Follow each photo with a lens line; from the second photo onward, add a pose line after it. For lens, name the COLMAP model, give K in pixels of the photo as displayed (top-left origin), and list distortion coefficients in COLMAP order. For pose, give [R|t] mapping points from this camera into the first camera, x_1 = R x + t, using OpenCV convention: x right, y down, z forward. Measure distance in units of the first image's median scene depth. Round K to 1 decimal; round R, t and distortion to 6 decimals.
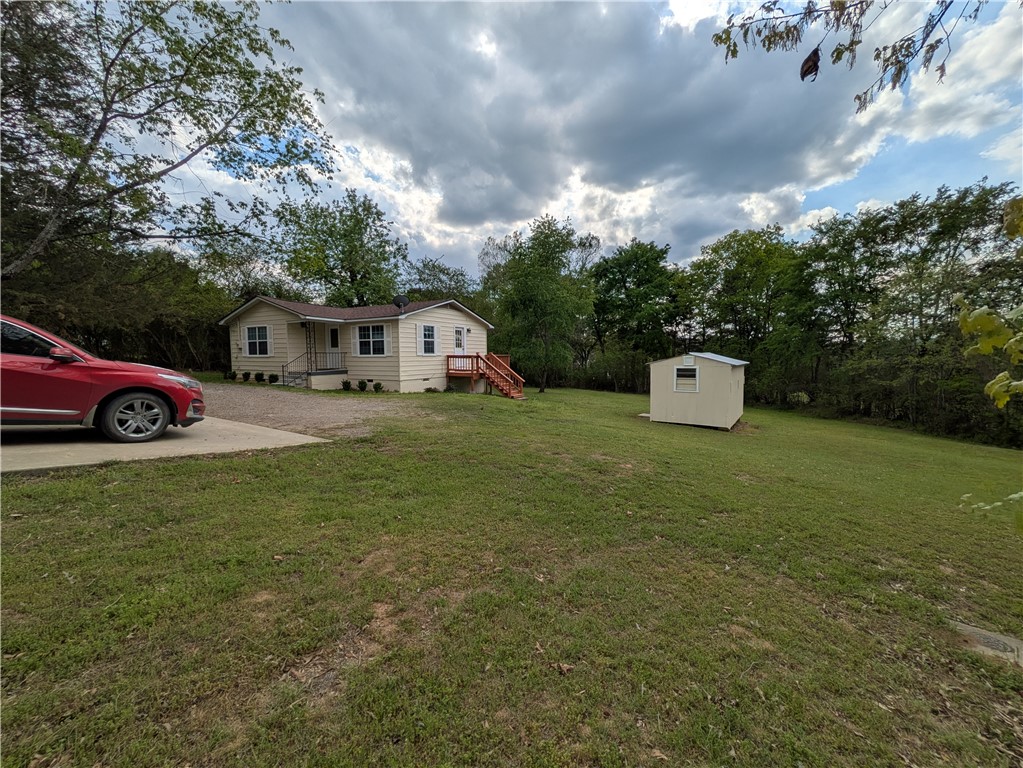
lens RADIAL K [[405.1, 0, 512.4], [0, 405.1, 385.2], [0, 0, 1]] dist [0.000402, 0.000436]
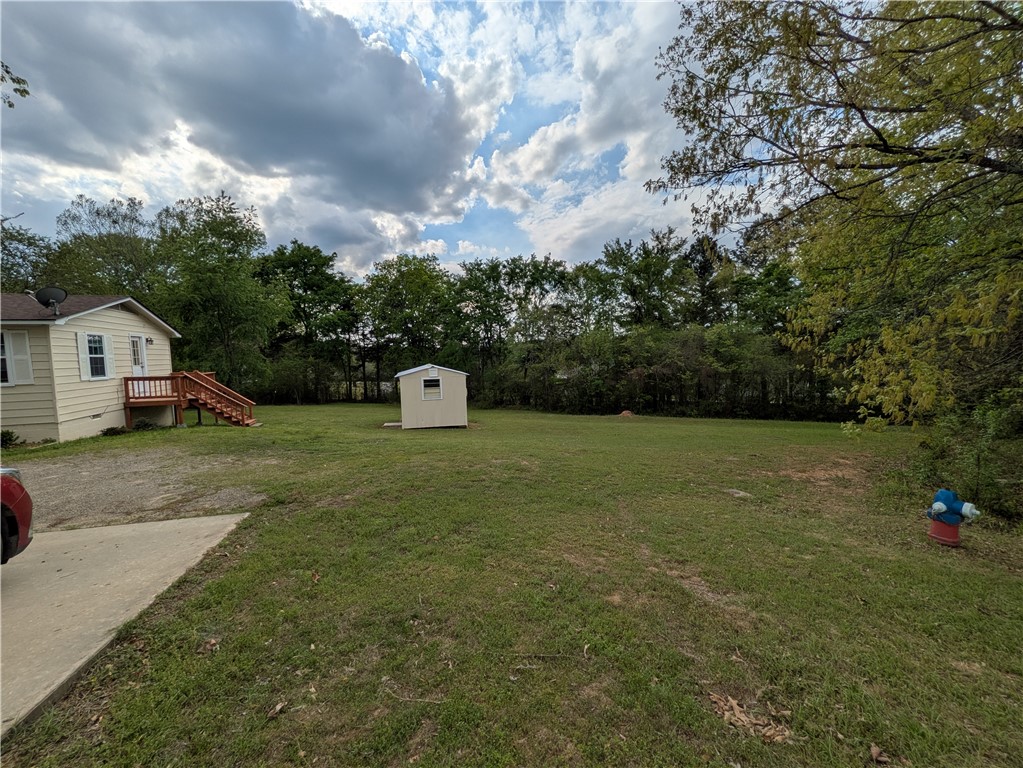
lens RADIAL K [[410.0, 0, 510.3], [0, 410.0, 398.0], [0, 0, 1]] dist [-0.000530, -0.000113]
pose [[0.662804, -0.087770, 0.743631, -0.200519], [0.070978, 0.995999, 0.054293, -0.024331], [-0.745421, 0.016796, 0.666382, 0.037991]]
